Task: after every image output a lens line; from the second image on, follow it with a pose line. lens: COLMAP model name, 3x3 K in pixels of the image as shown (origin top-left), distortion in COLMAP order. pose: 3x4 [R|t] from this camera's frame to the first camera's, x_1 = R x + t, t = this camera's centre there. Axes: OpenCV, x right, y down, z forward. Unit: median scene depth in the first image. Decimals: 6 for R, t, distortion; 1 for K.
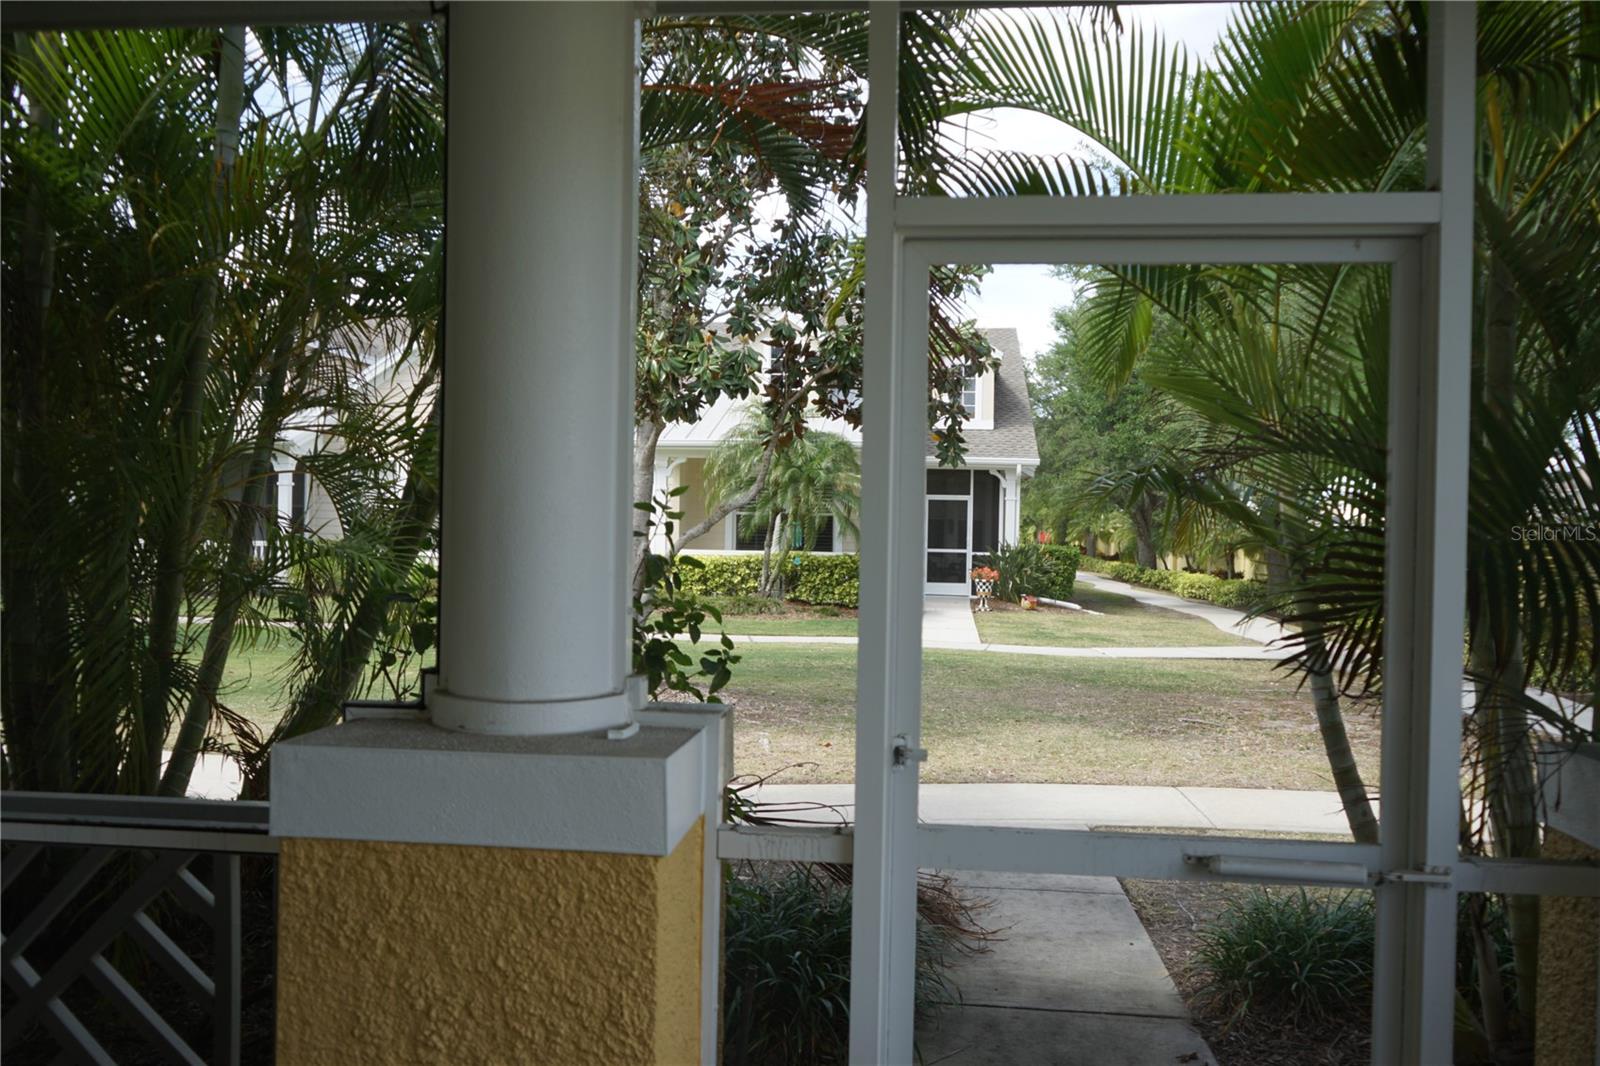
lens RADIAL K [[1273.6, 0, 794.2], [0, 1273.6, 541.7], [0, 0, 1]] dist [-0.010097, 0.008742]
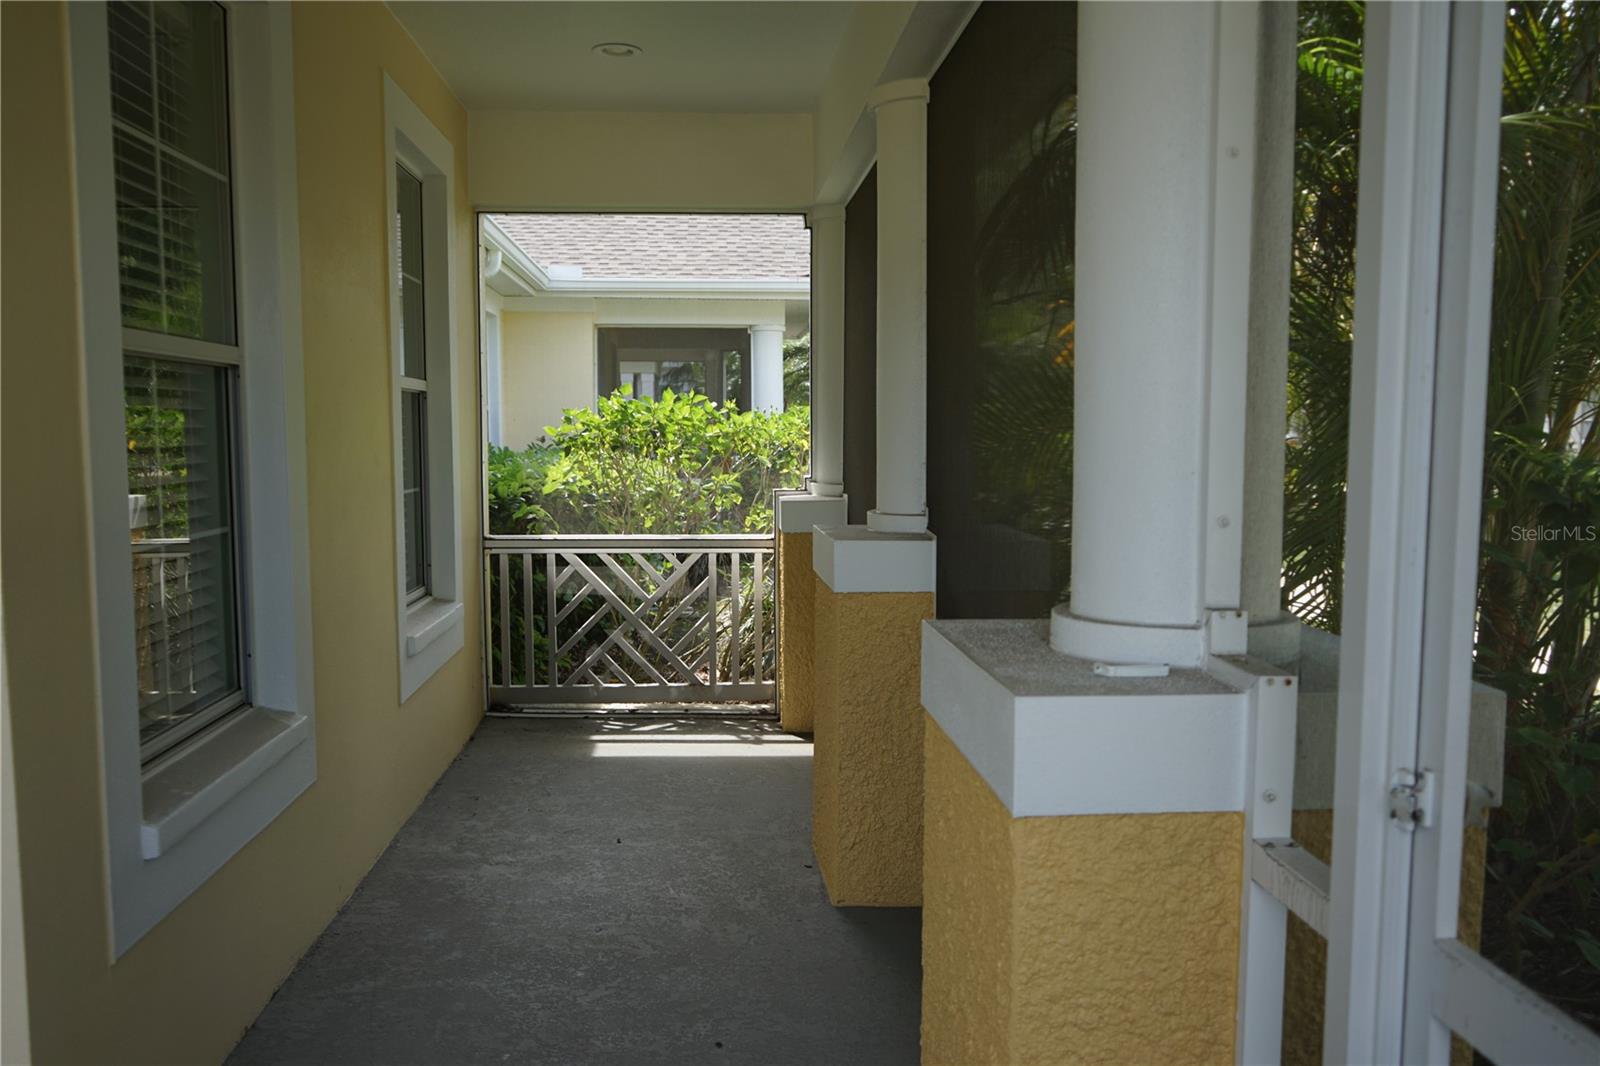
lens RADIAL K [[1273.6, 0, 803.9], [0, 1273.6, 539.5], [0, 0, 1]] dist [-0.010097, 0.008742]
pose [[0.190466, 0.069474, -0.979232, 0.635834], [-0.009118, 0.997575, 0.069002, 0.017371], [0.981651, -0.004214, 0.190638, 0.700182]]
